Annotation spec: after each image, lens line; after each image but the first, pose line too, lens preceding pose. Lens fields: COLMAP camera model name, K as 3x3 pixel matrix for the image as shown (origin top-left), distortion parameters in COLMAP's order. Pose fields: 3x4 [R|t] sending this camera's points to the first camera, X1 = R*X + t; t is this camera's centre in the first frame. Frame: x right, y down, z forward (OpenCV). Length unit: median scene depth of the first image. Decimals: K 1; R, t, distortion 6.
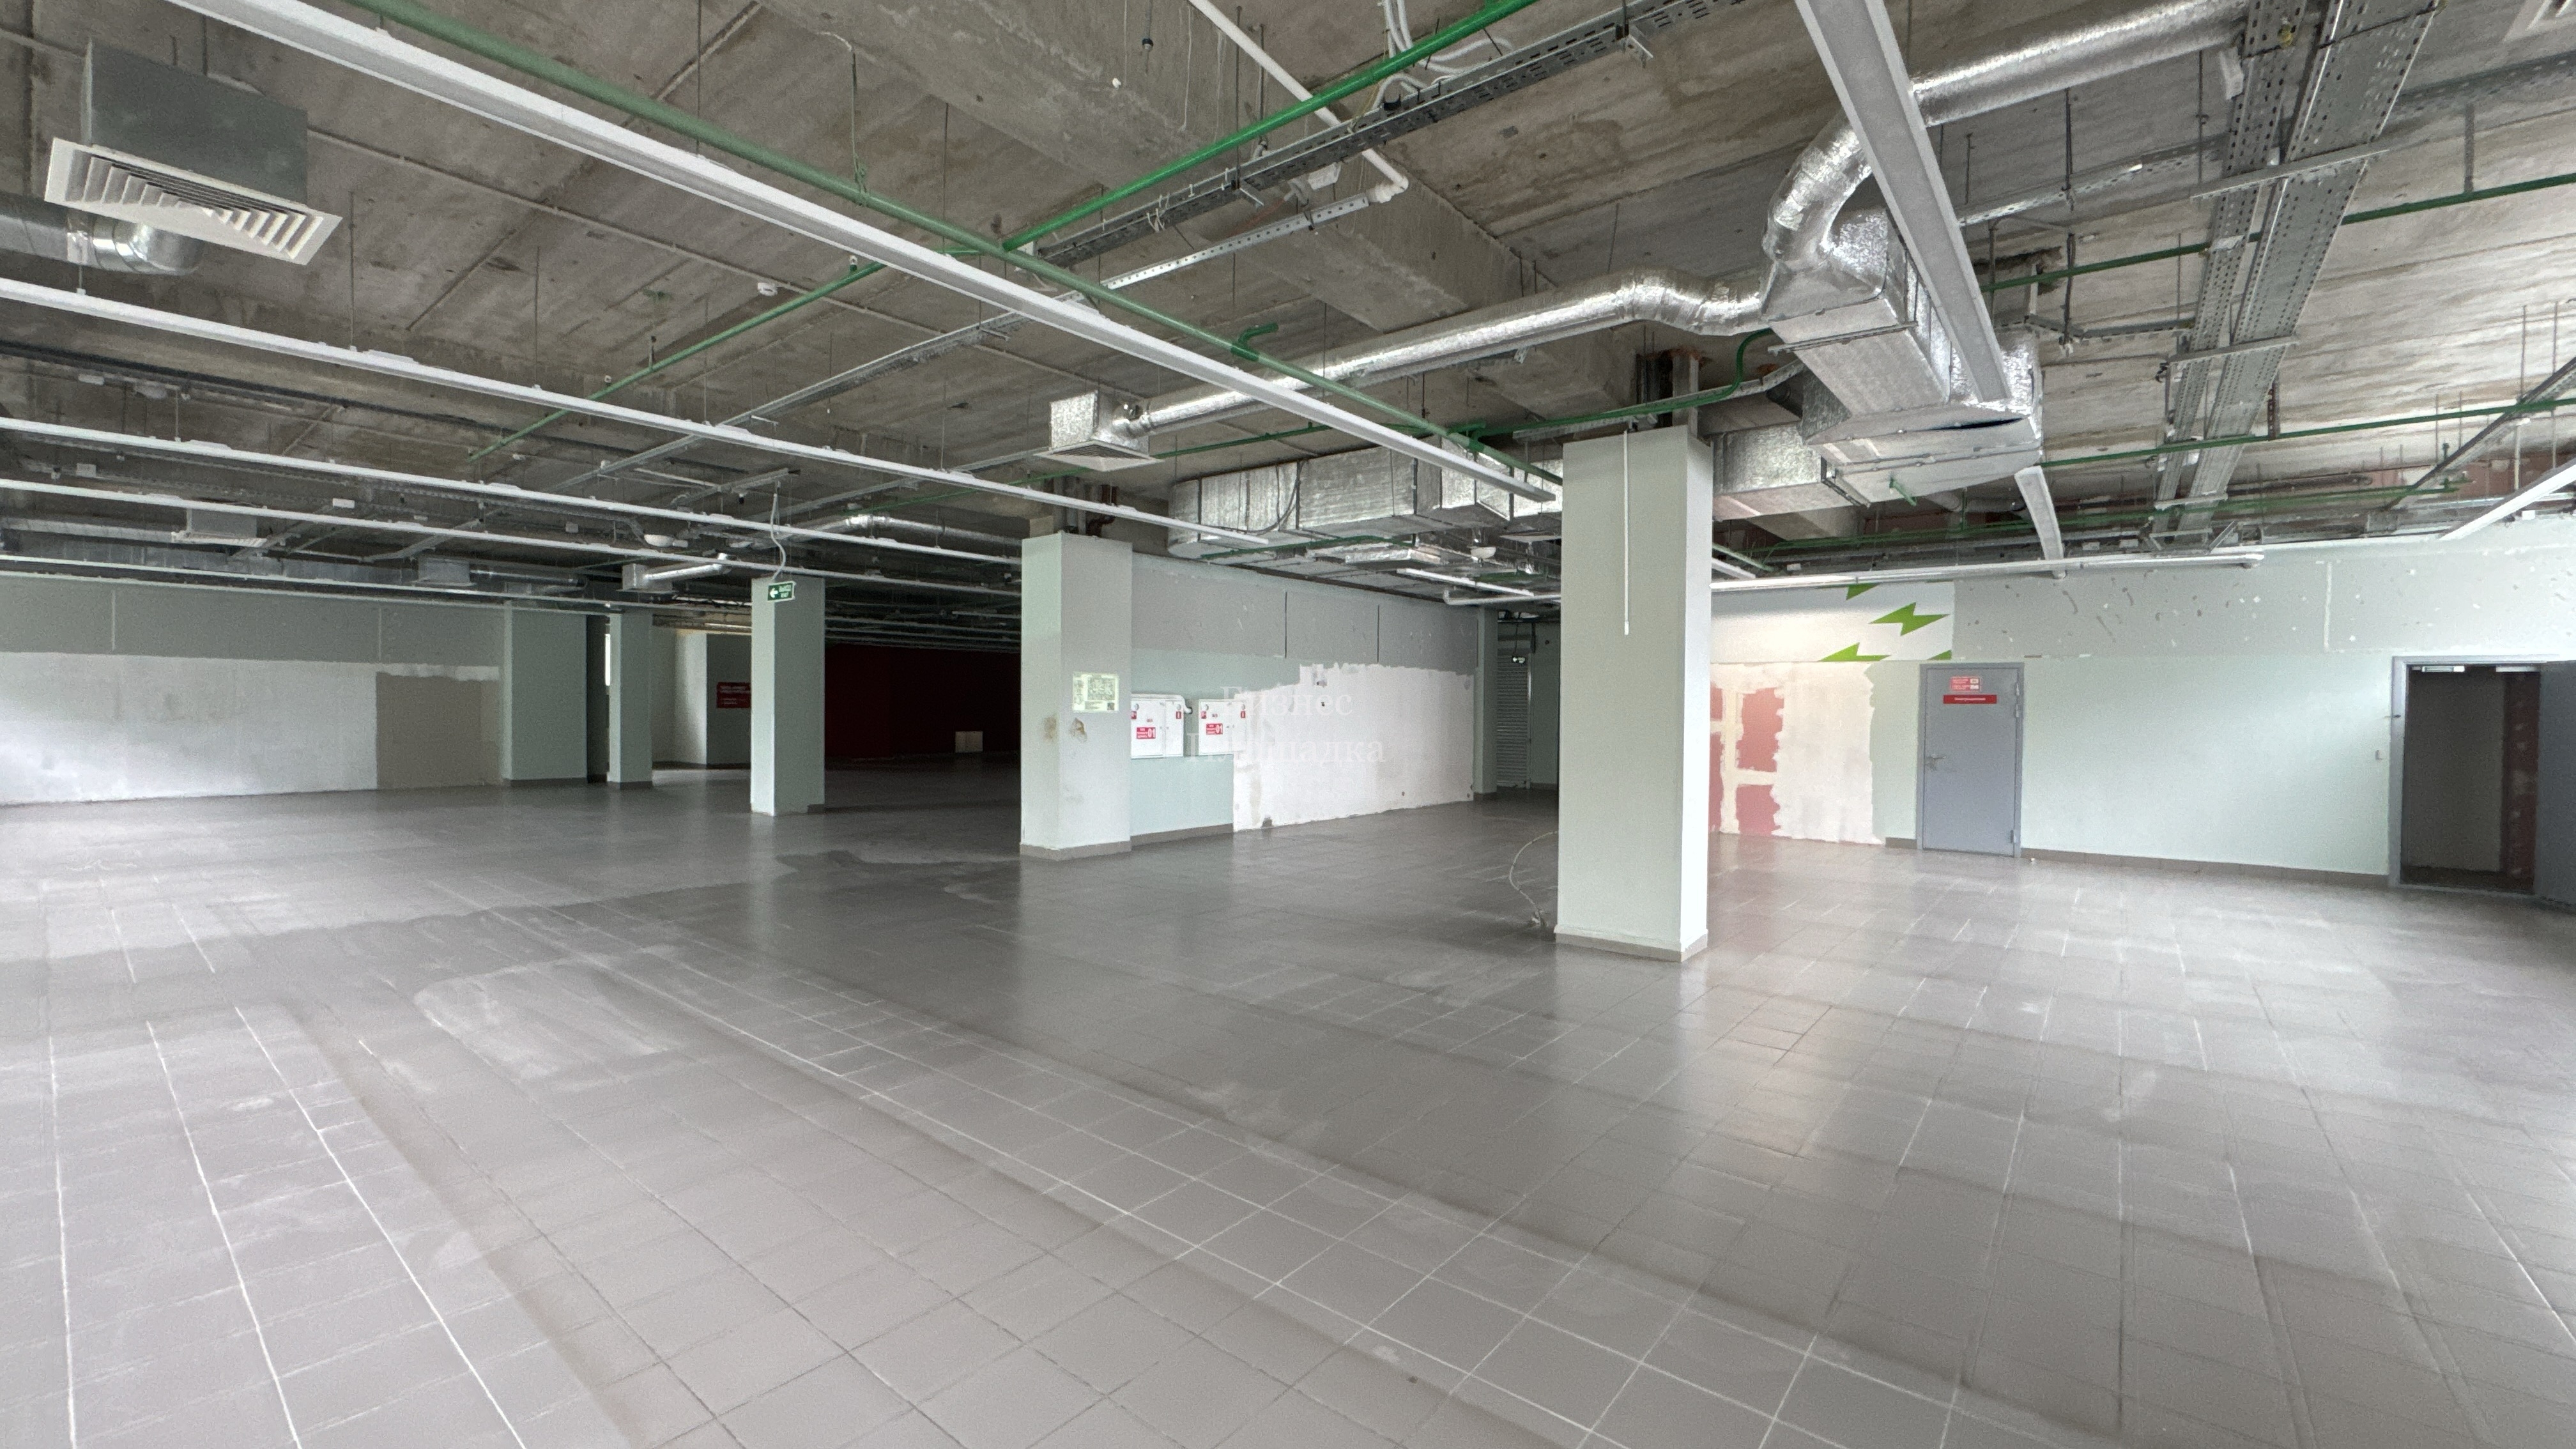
lens RADIAL K [[1022.5, 0, 1290.0], [0, 1022.5, 720.9], [0, 0, 1]] dist [-0.002019, -0.000146]
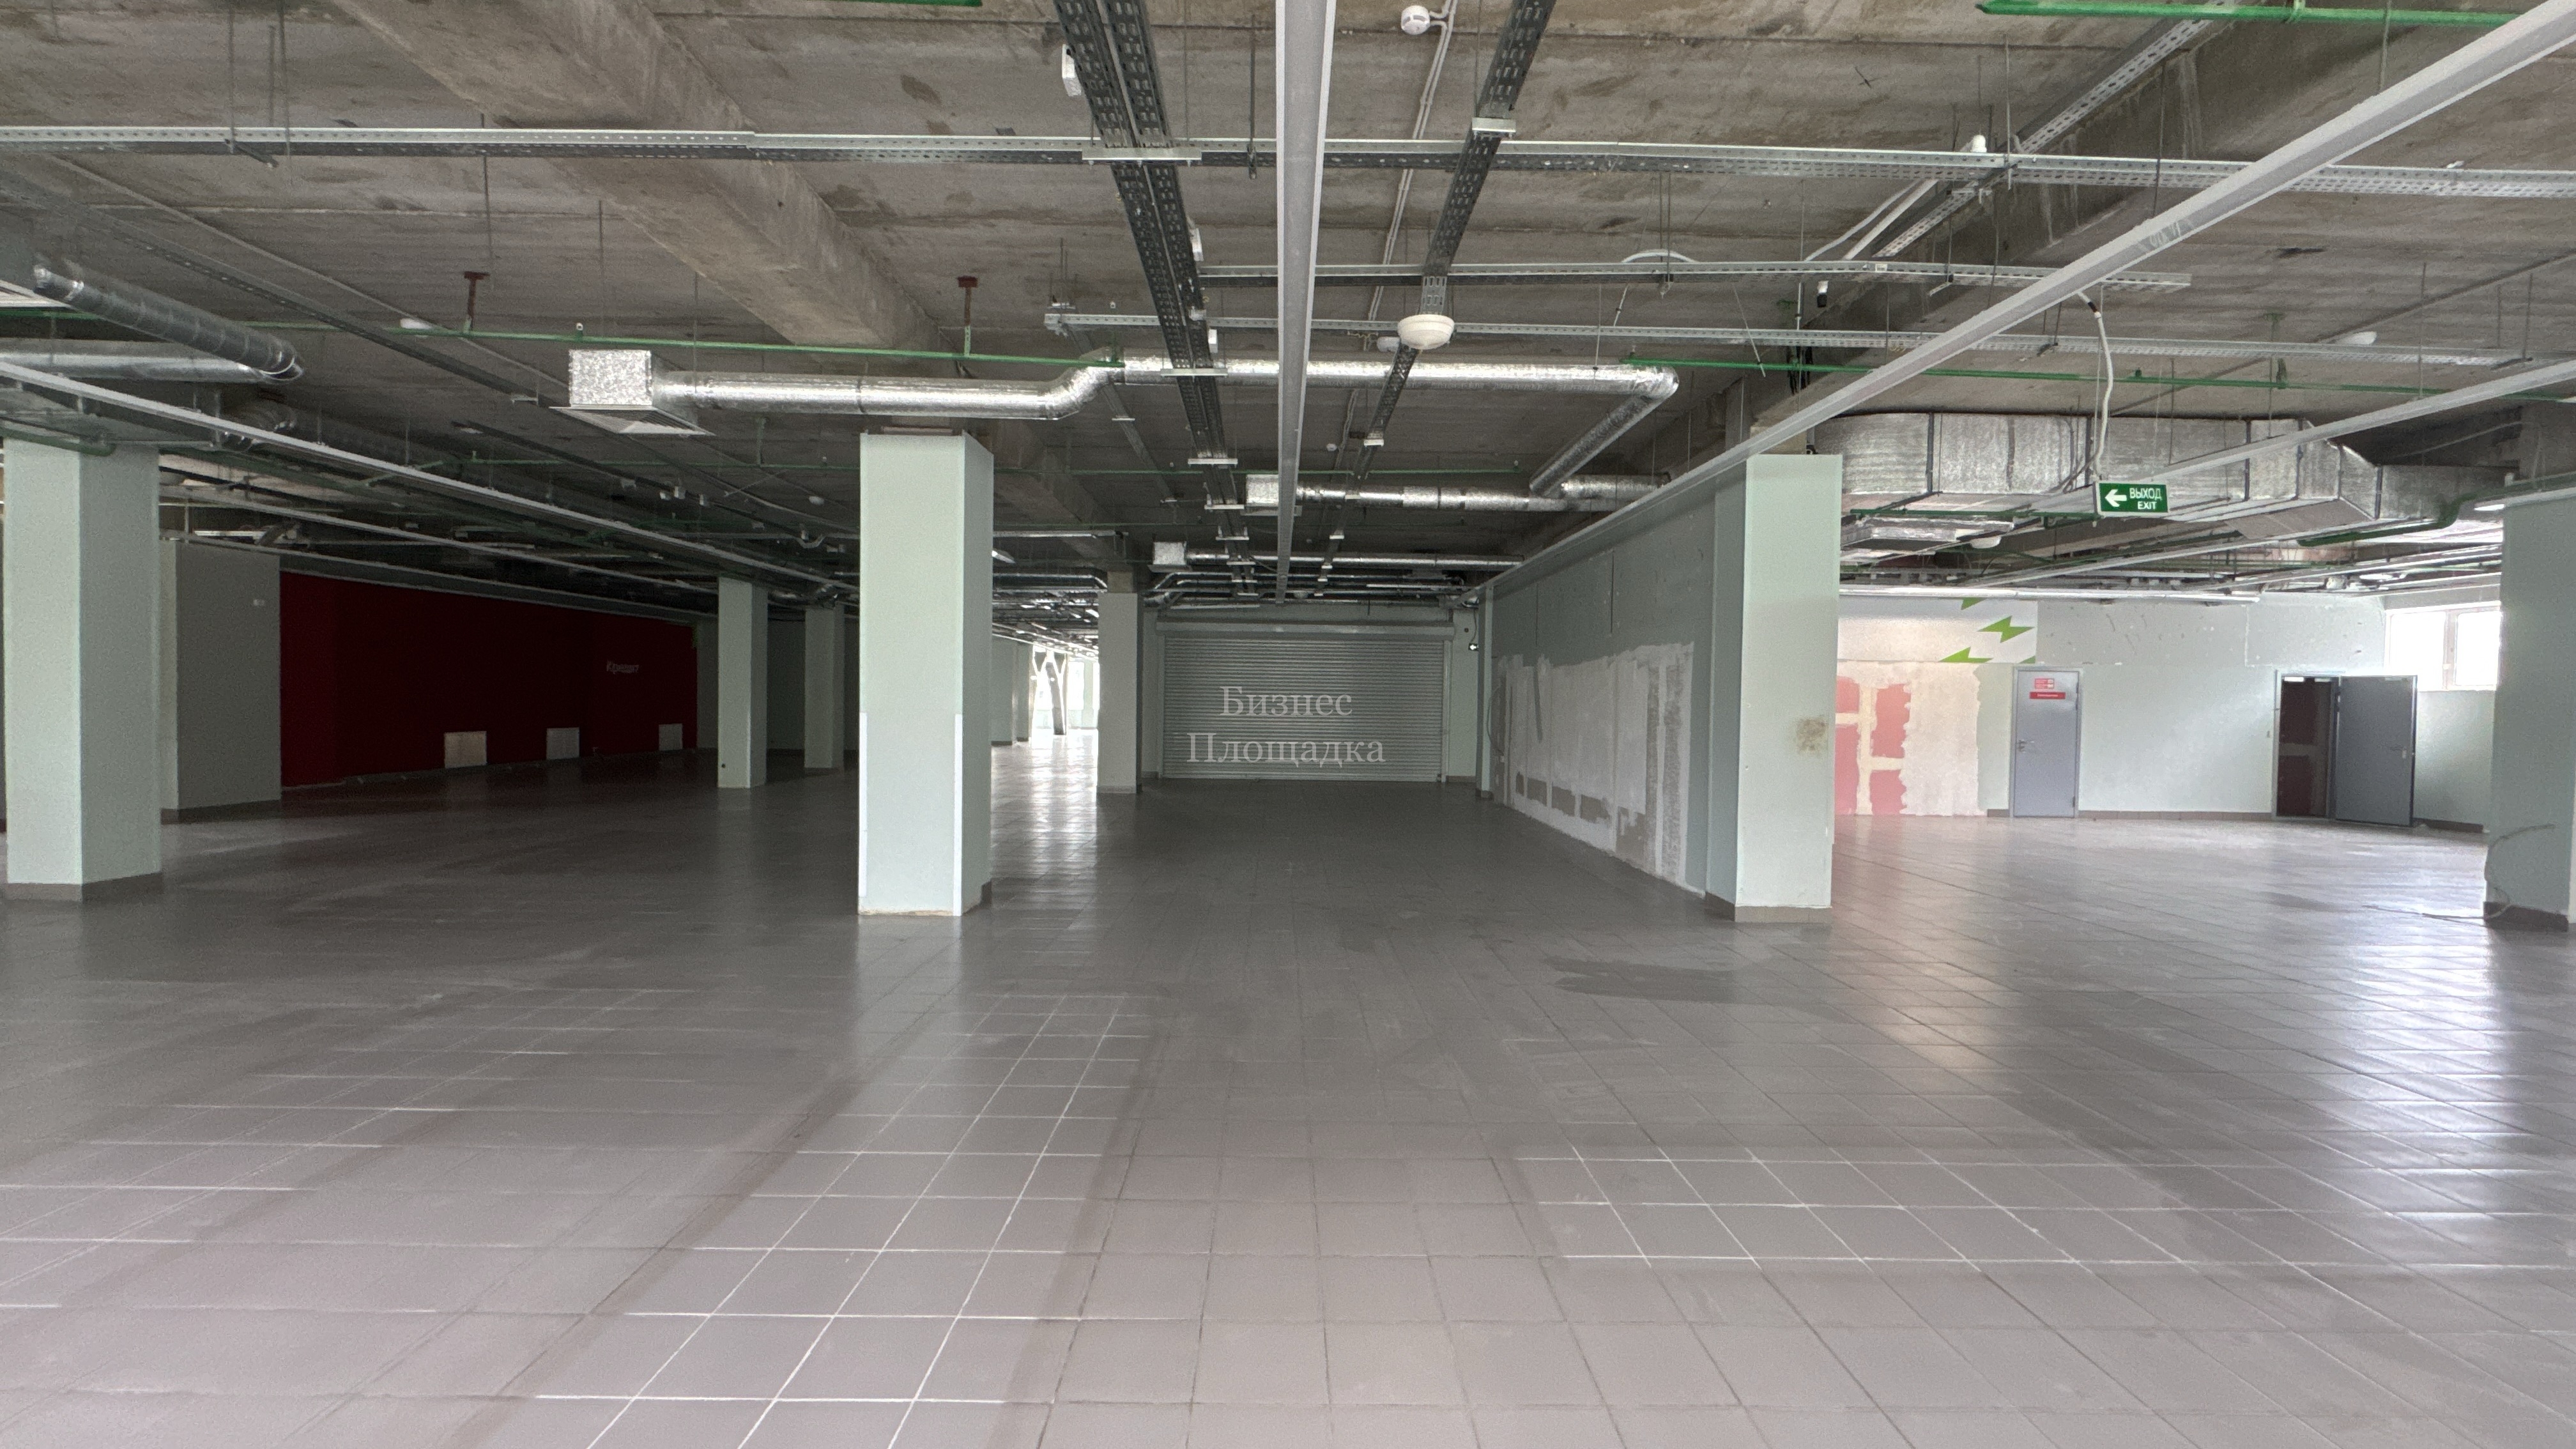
lens RADIAL K [[1022.5, 0, 1294.0], [0, 1022.5, 718.3], [0, 0, 1]] dist [-0.002019, -0.000146]
pose [[0.764592, -0.011562, 0.644411, -0.807168], [0.002187, 0.999880, 0.015345, -0.013825], [-0.644511, -0.010324, 0.764526, 0.594857]]
